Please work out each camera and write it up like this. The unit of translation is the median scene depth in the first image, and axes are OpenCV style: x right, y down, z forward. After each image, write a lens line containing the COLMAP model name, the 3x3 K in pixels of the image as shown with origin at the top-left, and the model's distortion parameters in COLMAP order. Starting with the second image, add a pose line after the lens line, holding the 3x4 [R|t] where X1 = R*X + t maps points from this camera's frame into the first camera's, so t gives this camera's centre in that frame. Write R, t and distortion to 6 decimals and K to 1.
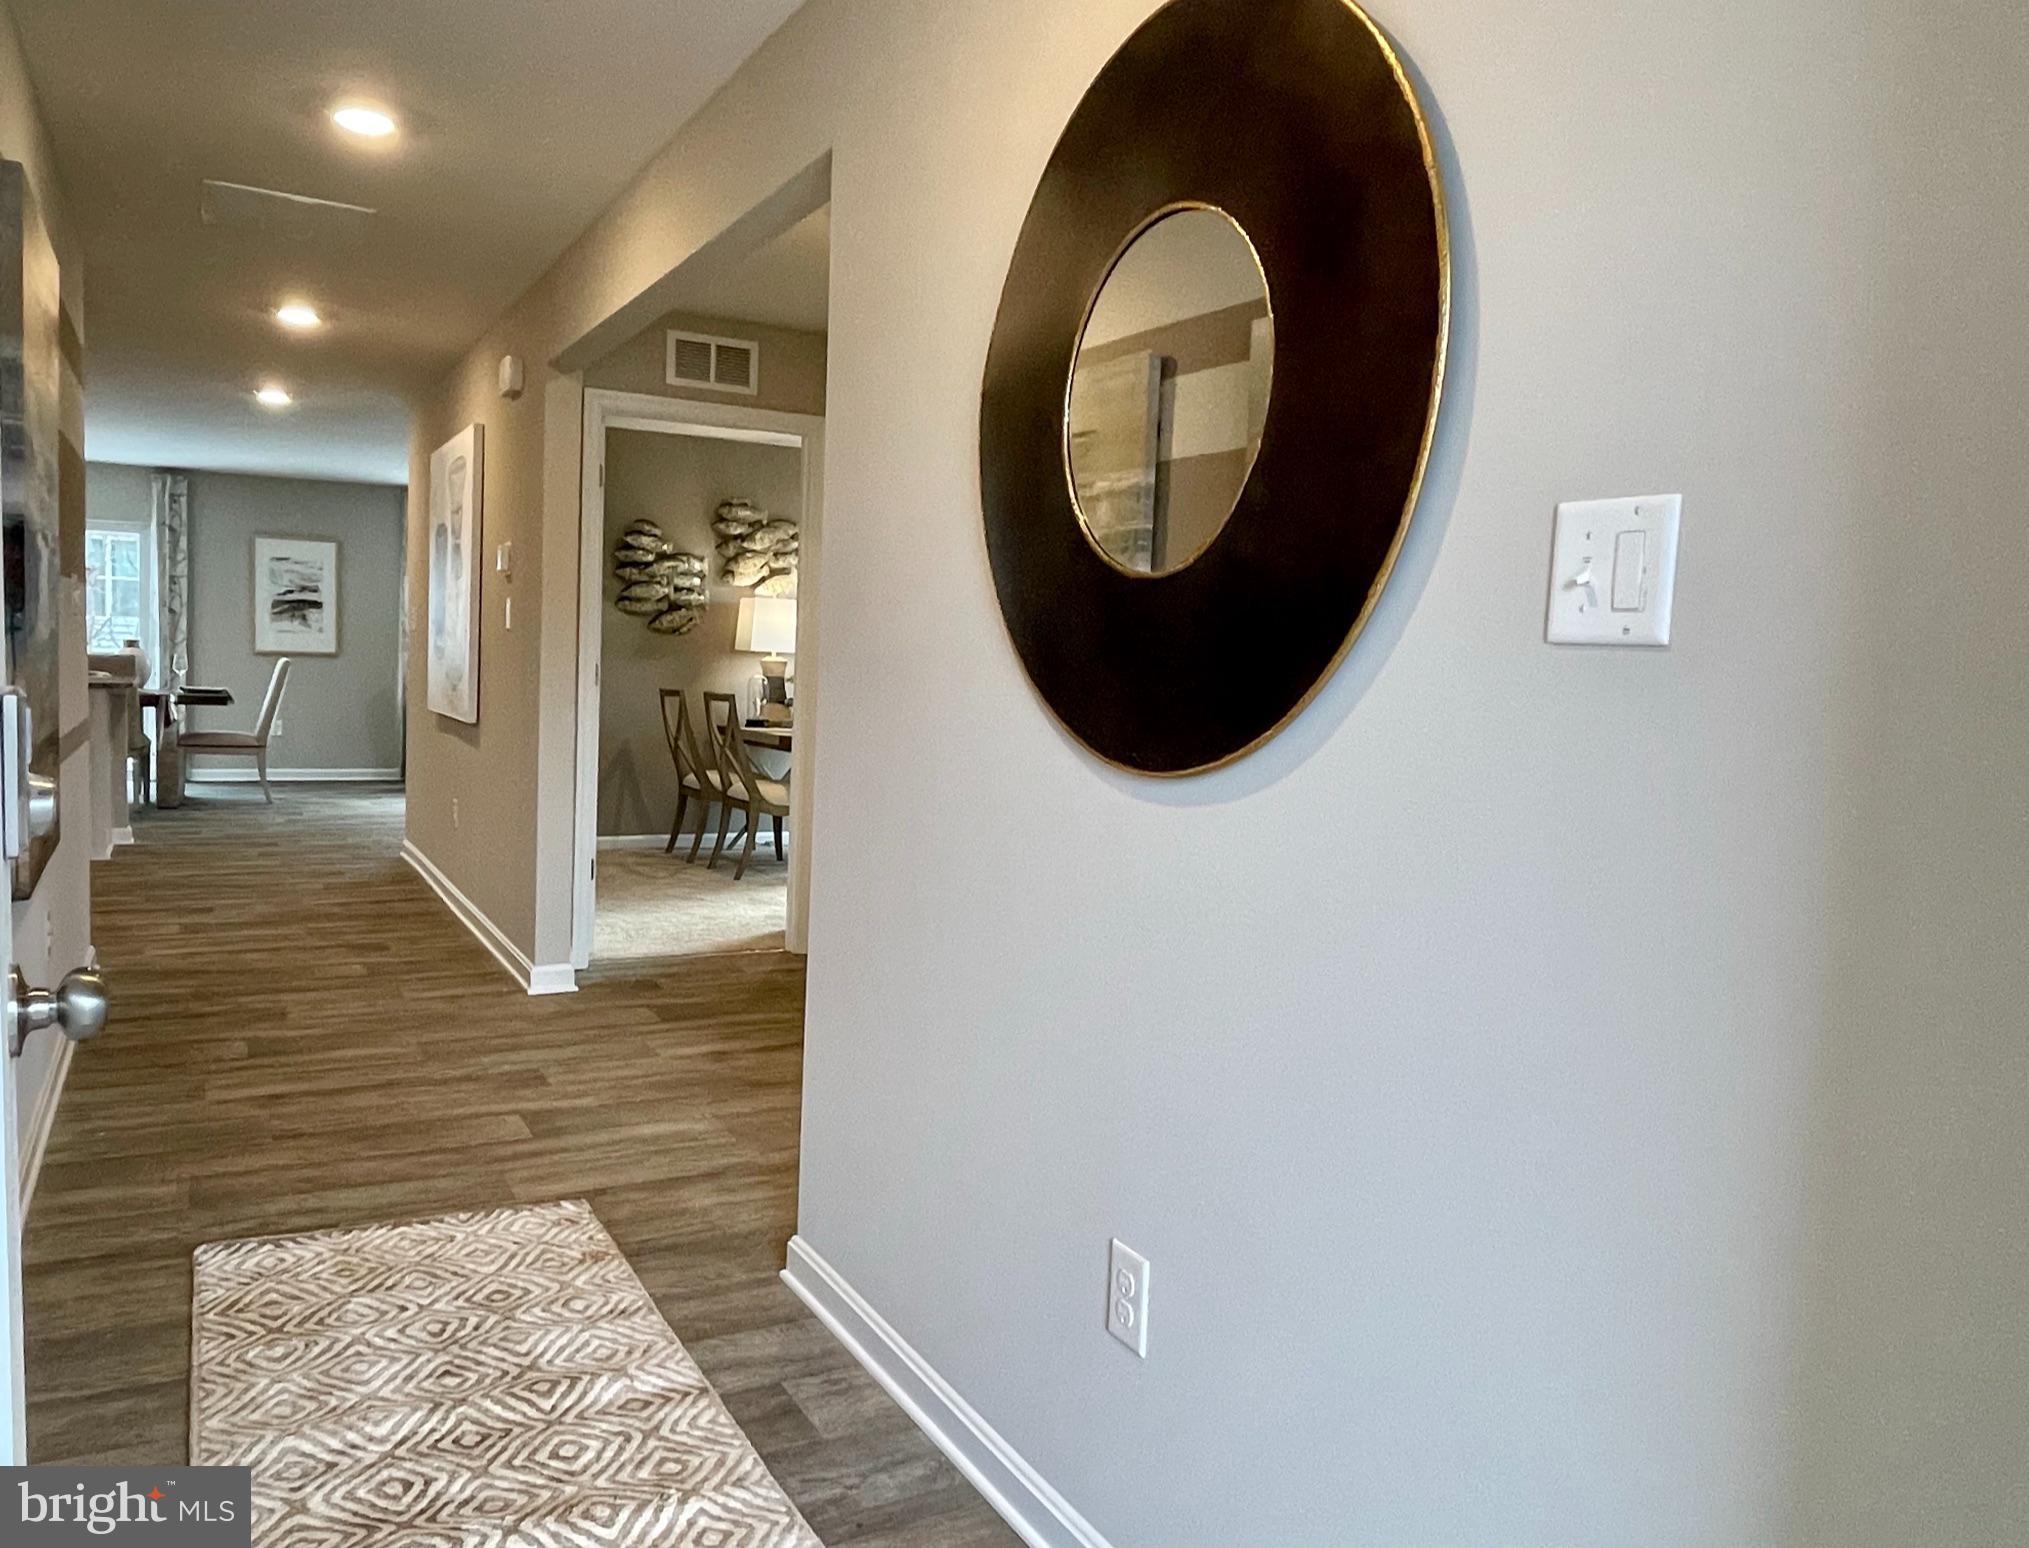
lens RADIAL K [[1508.4, 0, 1003.1], [0, 1508.4, 770.1], [0, 0, 1]] dist [0.006708, -0.010159]
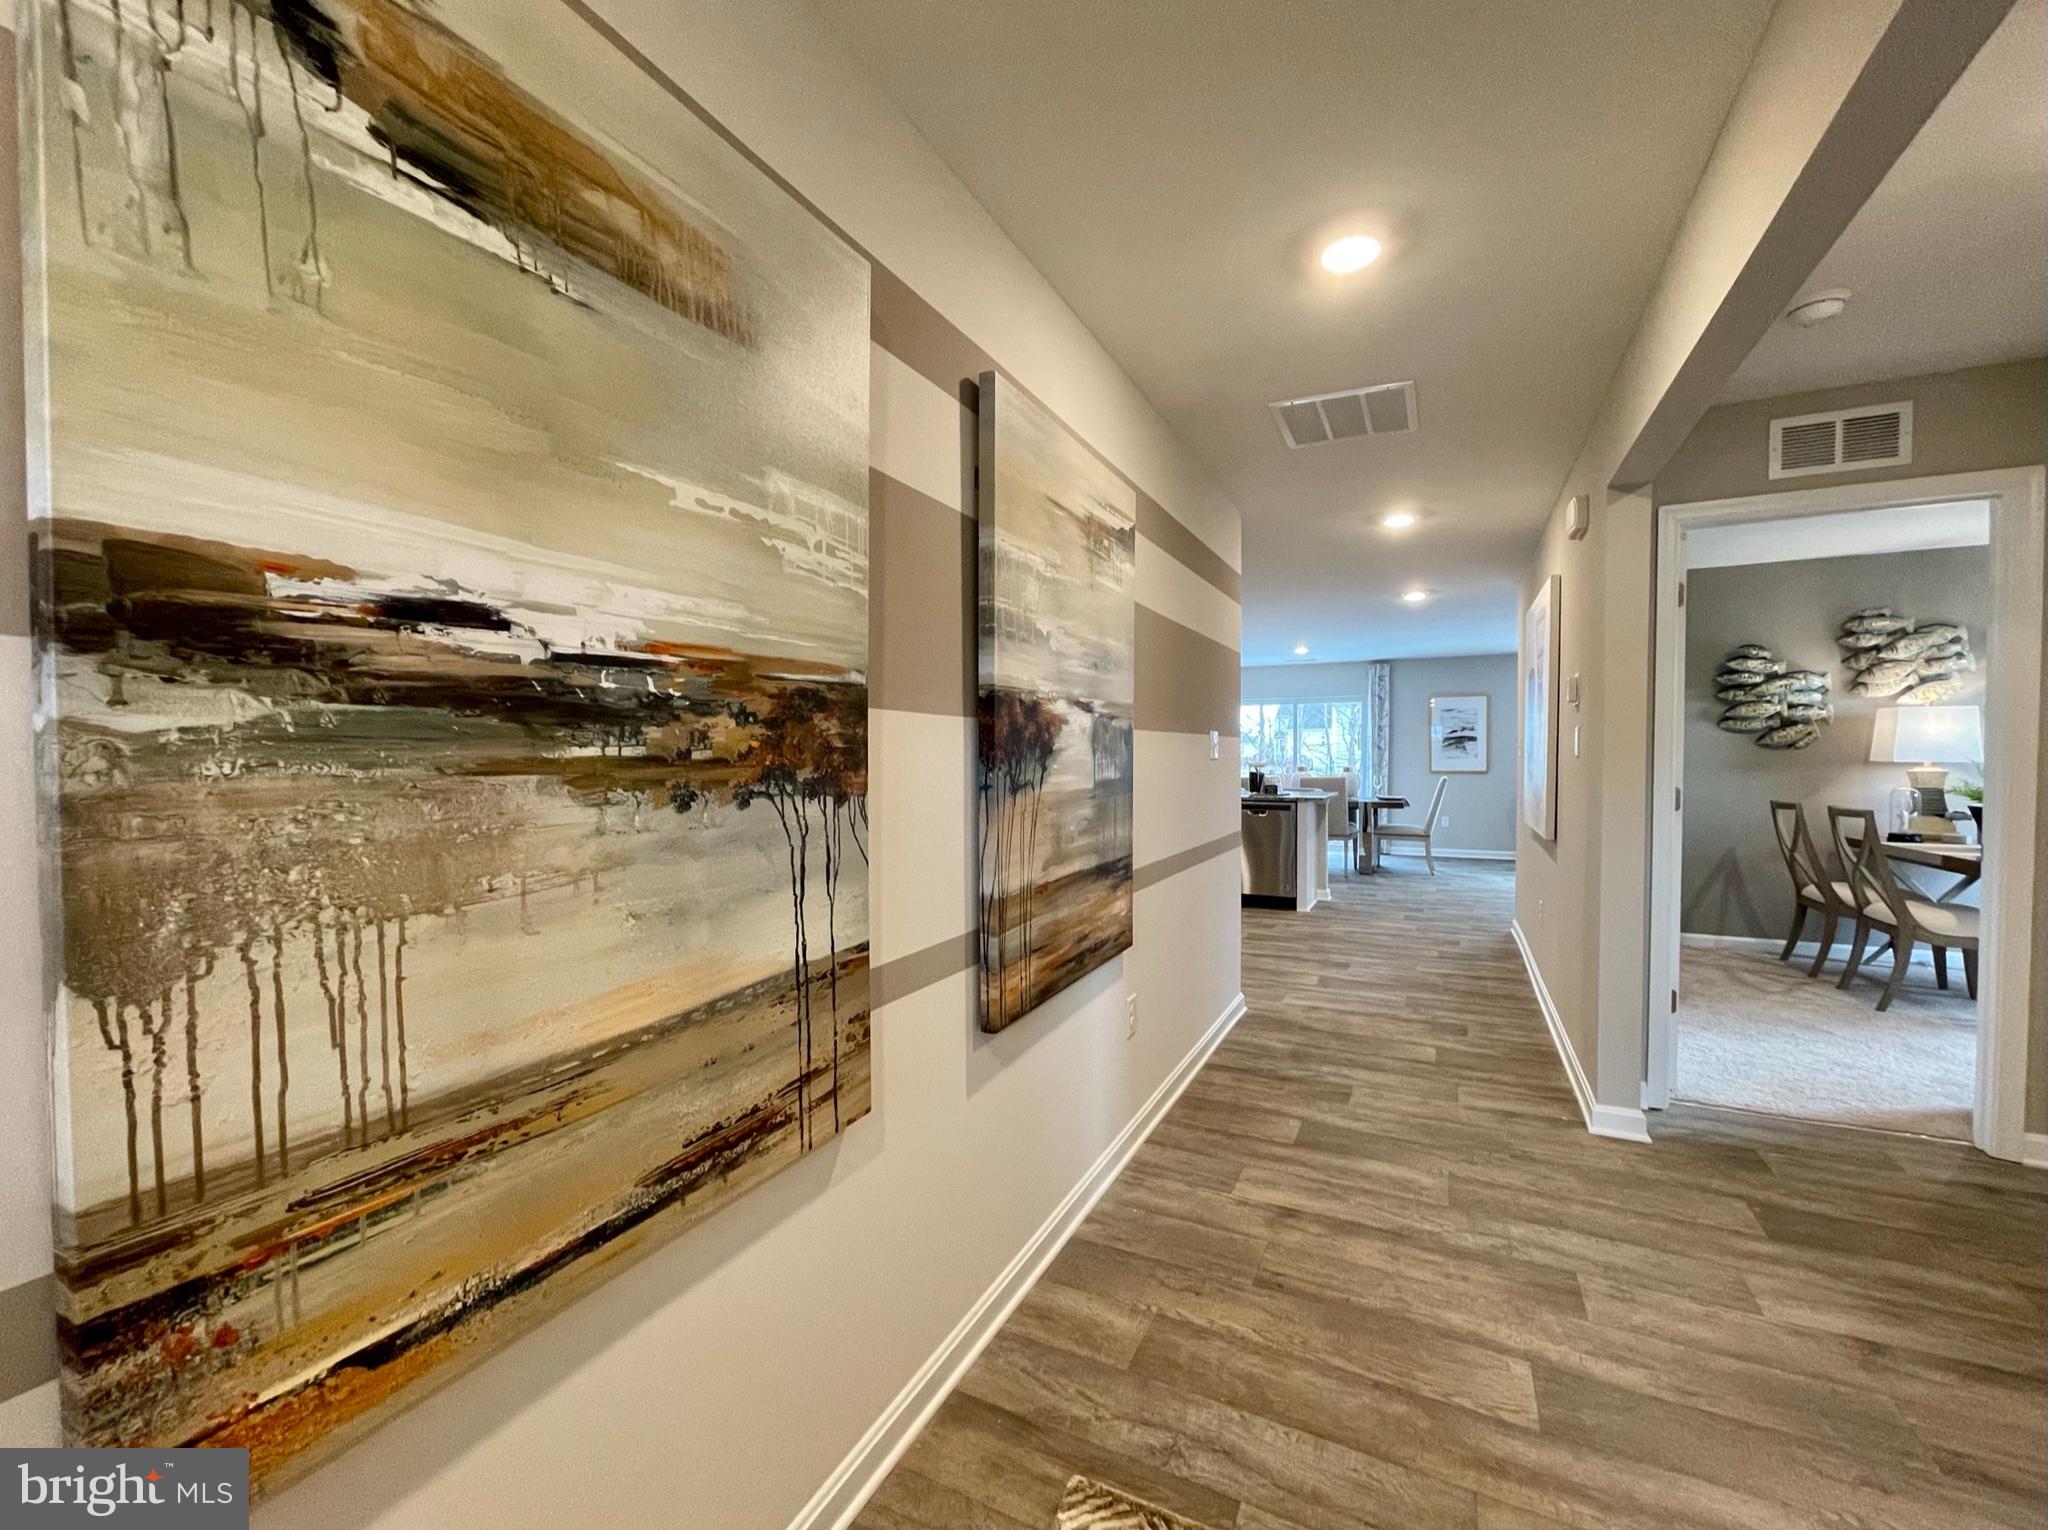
lens RADIAL K [[841.7, 0, 1027.5], [0, 841.7, 773.4], [0, 0, 1]] dist [-0.000865, 0.002349]
pose [[0.578641, -0.023012, -0.815257, -0.047818], [-0.033349, 0.998098, -0.051843, -0.025444], [0.814900, 0.057186, 0.576773, 0.235305]]
